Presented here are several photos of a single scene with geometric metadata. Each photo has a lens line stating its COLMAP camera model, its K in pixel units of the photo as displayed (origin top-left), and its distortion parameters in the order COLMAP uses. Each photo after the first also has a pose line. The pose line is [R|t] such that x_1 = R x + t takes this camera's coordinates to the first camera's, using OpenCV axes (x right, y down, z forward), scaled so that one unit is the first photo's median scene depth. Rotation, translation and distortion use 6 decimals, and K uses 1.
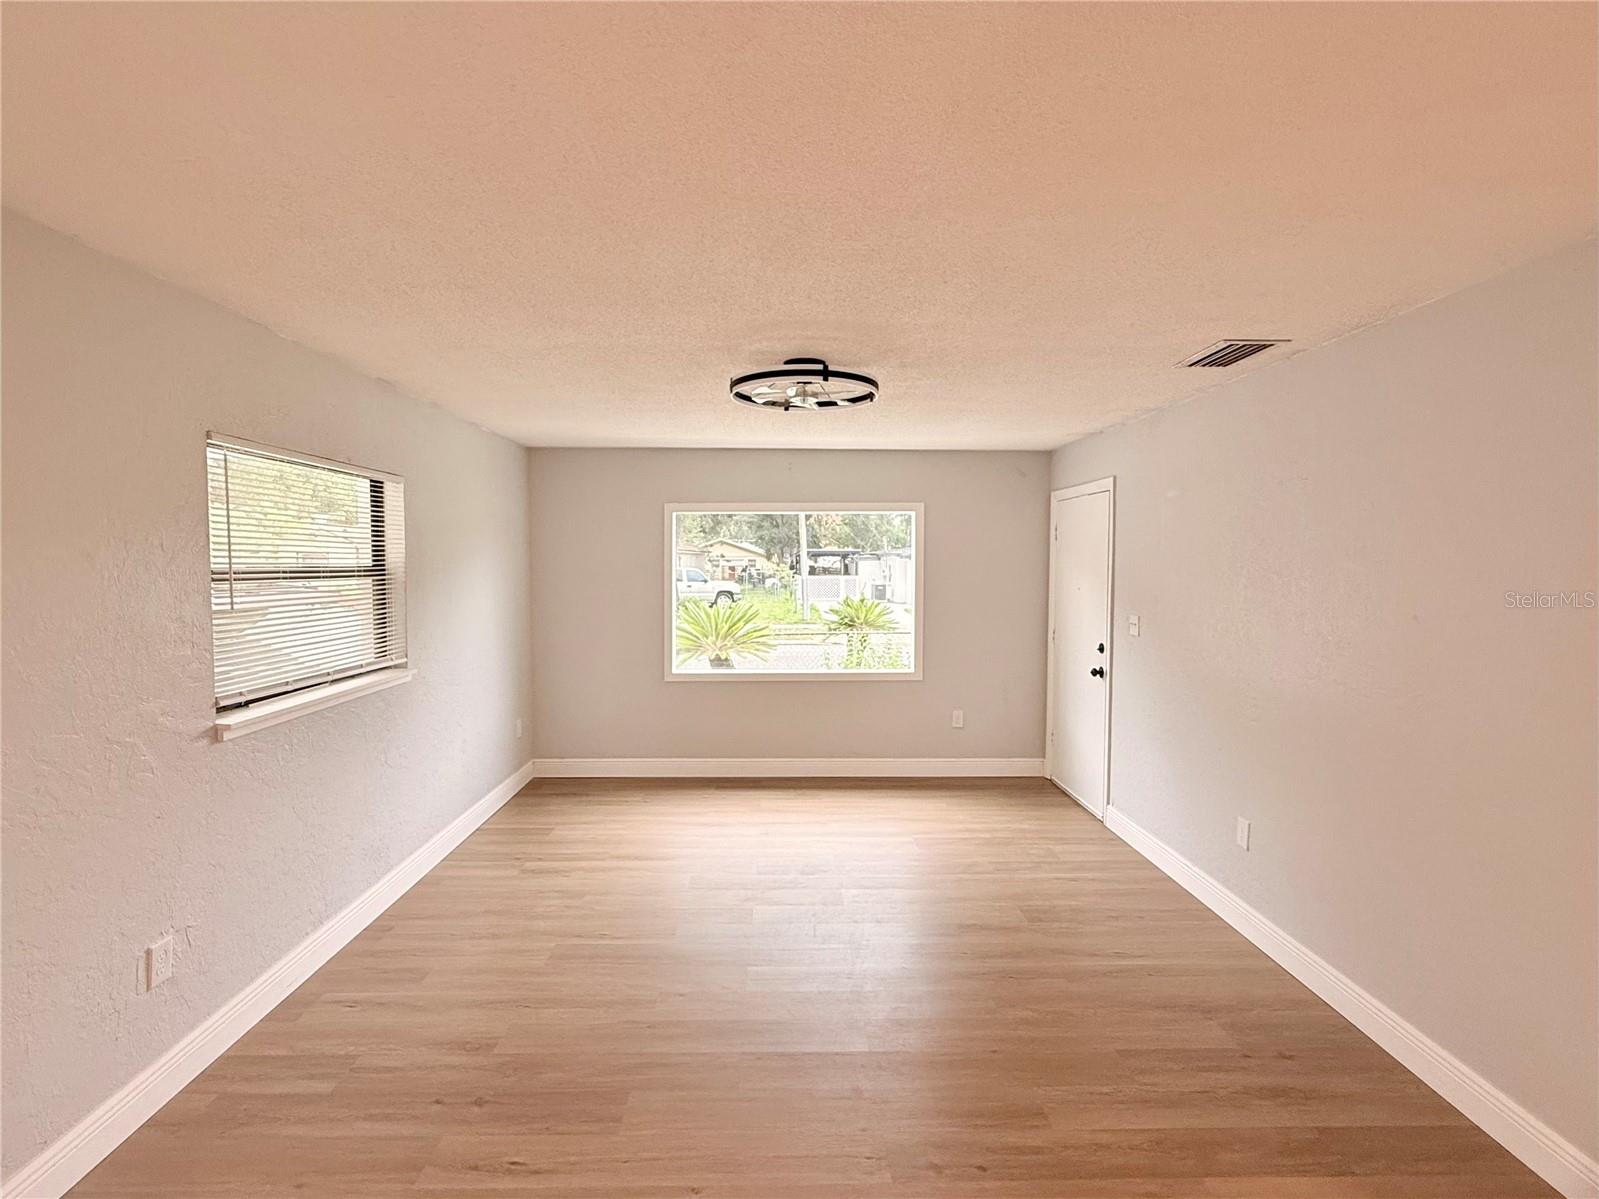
lens RADIAL K [[805.9, 0, 789.0], [0, 805.9, 601.1], [0, 0, 1]] dist [0.000146, -0.000172]
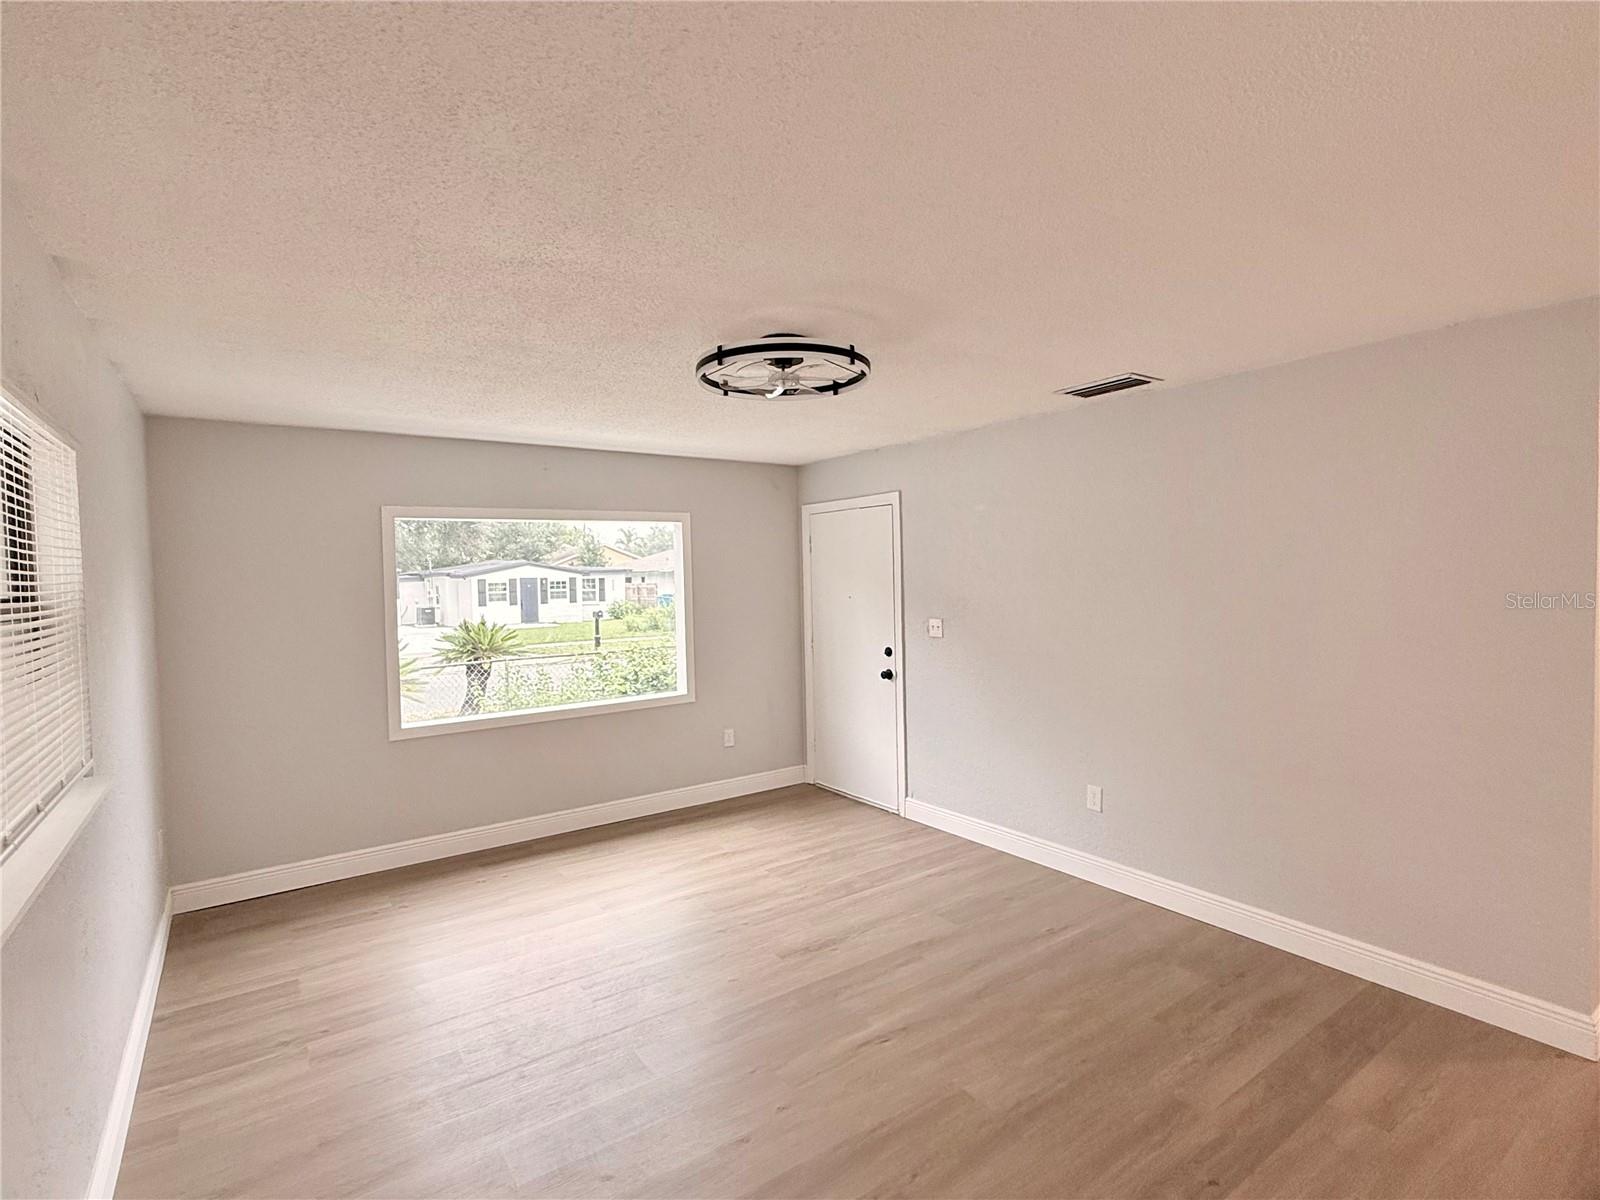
lens RADIAL K [[788.0, 0, 803.7], [0, 788.0, 594.5], [0, 0, 1]] dist [-0.001747, 0.000263]
pose [[0.823052, -0.033352, 0.566987, -0.293511], [0.050423, 0.998623, -0.014453, -0.007875], [-0.565724, 0.040484, 0.823600, 0.200328]]
